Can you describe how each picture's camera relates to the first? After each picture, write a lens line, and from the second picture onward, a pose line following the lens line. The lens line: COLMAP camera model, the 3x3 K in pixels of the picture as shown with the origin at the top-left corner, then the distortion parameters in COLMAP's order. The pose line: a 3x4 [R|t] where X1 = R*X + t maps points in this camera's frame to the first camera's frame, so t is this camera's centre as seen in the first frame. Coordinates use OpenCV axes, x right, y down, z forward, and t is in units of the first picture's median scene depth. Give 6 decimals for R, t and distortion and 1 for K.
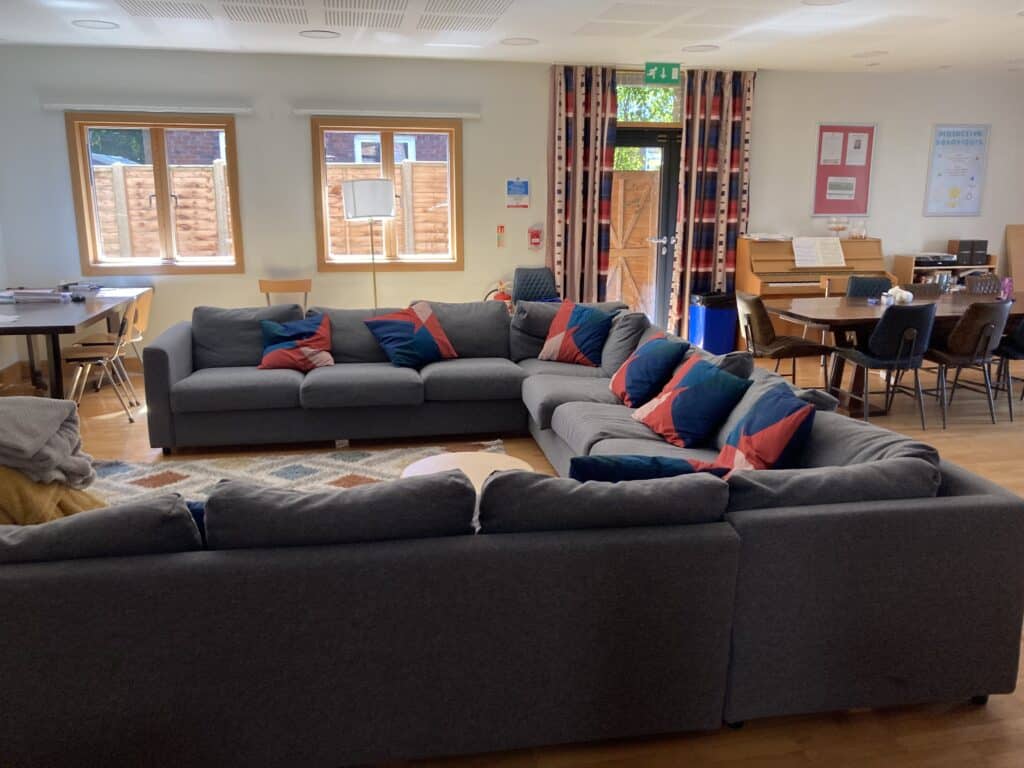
lens RADIAL K [[855.0, 0, 514.6], [0, 855.0, 398.2], [0, 0, 1]] dist [0.014637, -0.006118]
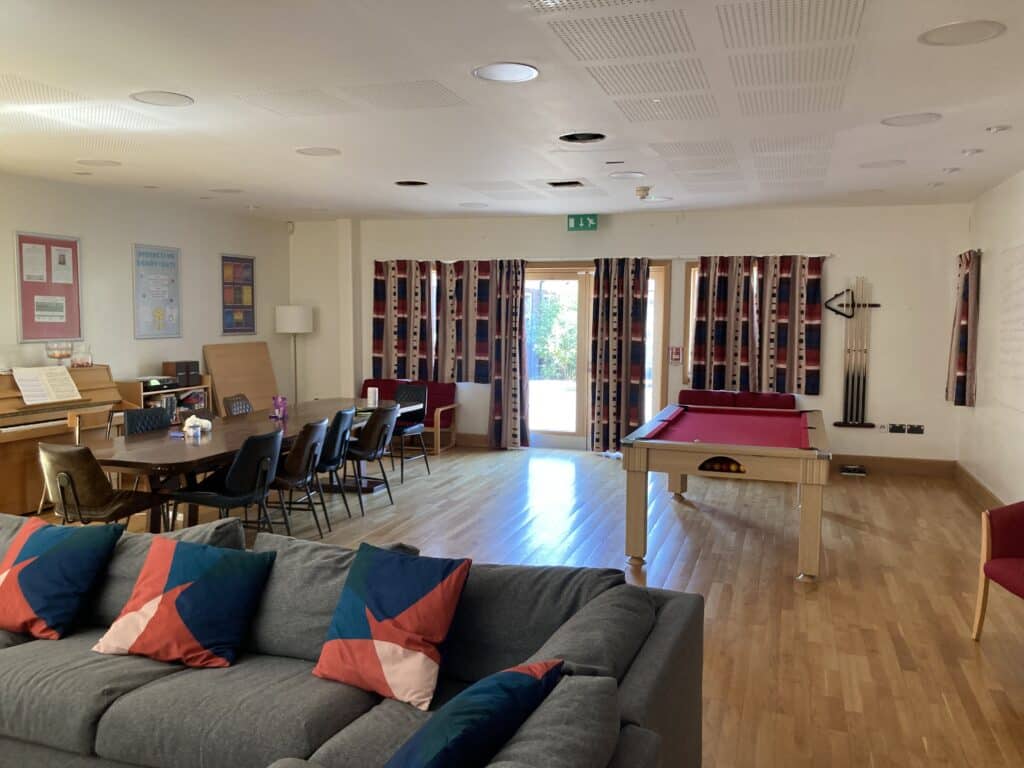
lens RADIAL K [[855.0, 0, 514.6], [0, 855.0, 398.2], [0, 0, 1]] dist [0.014637, -0.006118]
pose [[0.454030, -0.088662, 0.886564, -0.172991], [0.204376, 0.978869, -0.006773, -0.060134], [-0.867230, 0.184268, 0.462556, 0.229779]]
